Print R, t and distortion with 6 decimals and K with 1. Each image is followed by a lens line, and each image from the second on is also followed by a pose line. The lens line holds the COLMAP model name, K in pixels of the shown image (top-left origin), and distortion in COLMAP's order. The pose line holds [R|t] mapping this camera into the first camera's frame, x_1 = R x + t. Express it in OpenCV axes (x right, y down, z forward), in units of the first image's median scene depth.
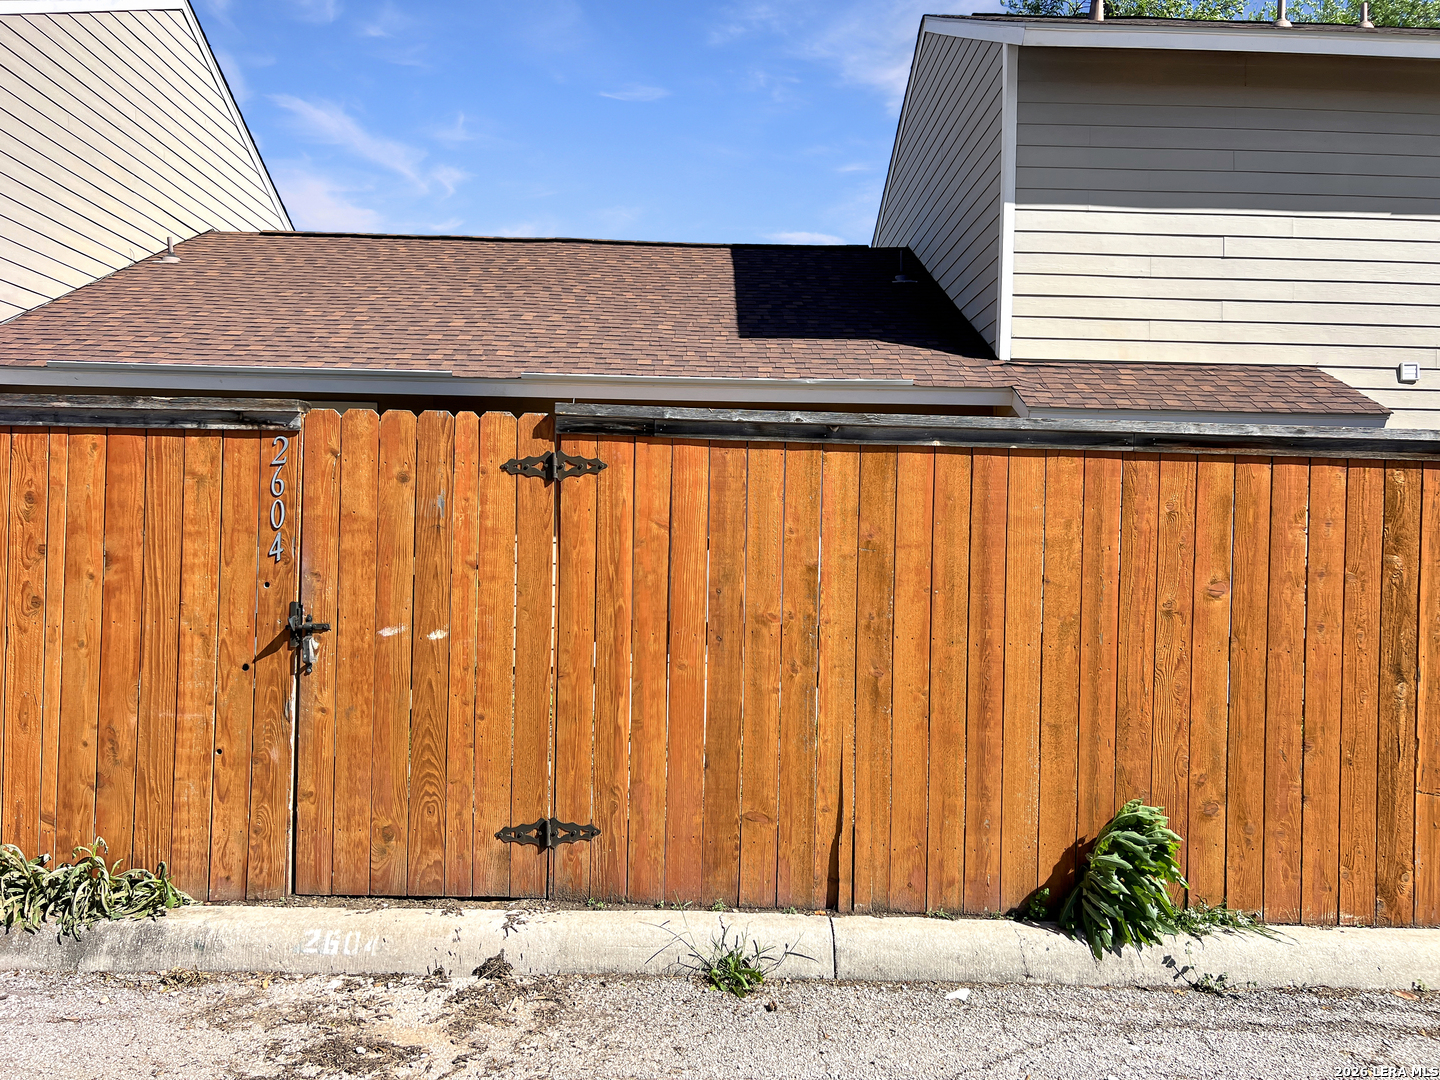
lens RADIAL K [[1081.2, 0, 719.8], [0, 1081.2, 546.7], [0, 0, 1]] dist [0.032664, -0.023142]
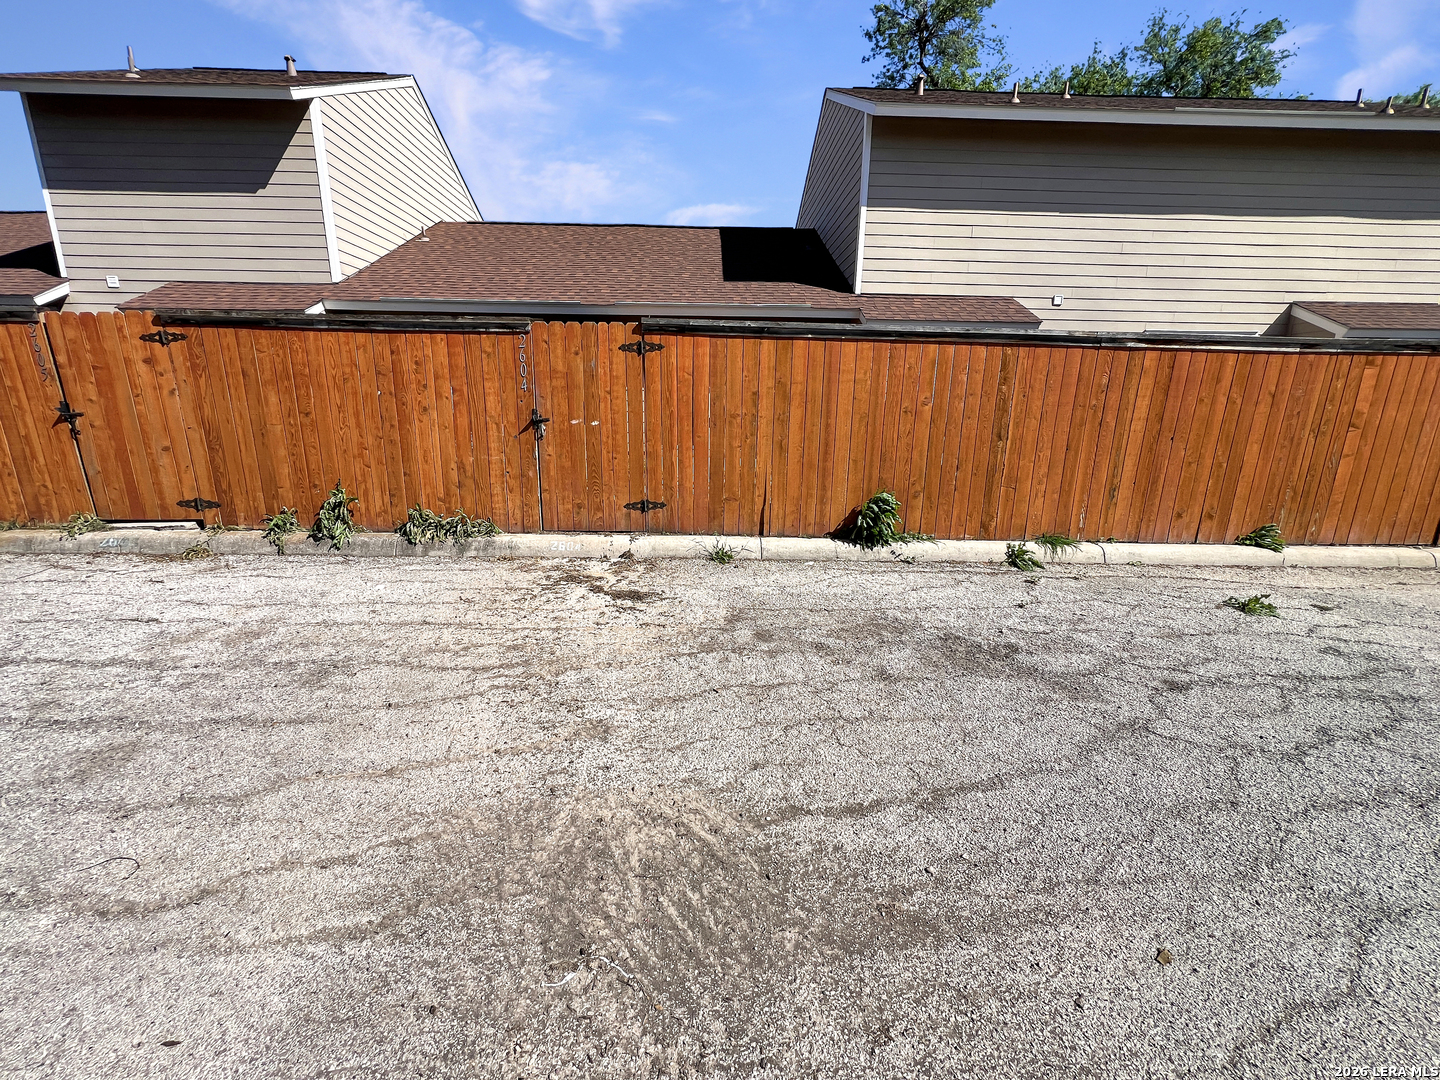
lens RADIAL K [[573.0, 0, 715.3], [0, 573.0, 540.2], [0, 0, 1]] dist [-0.001738, -0.000131]
pose [[0.999986, -0.005330, 0.000769, -0.001863], [0.004996, 0.971529, 0.236867, 0.035253], [-0.002010, -0.236860, 0.971542, -0.267822]]
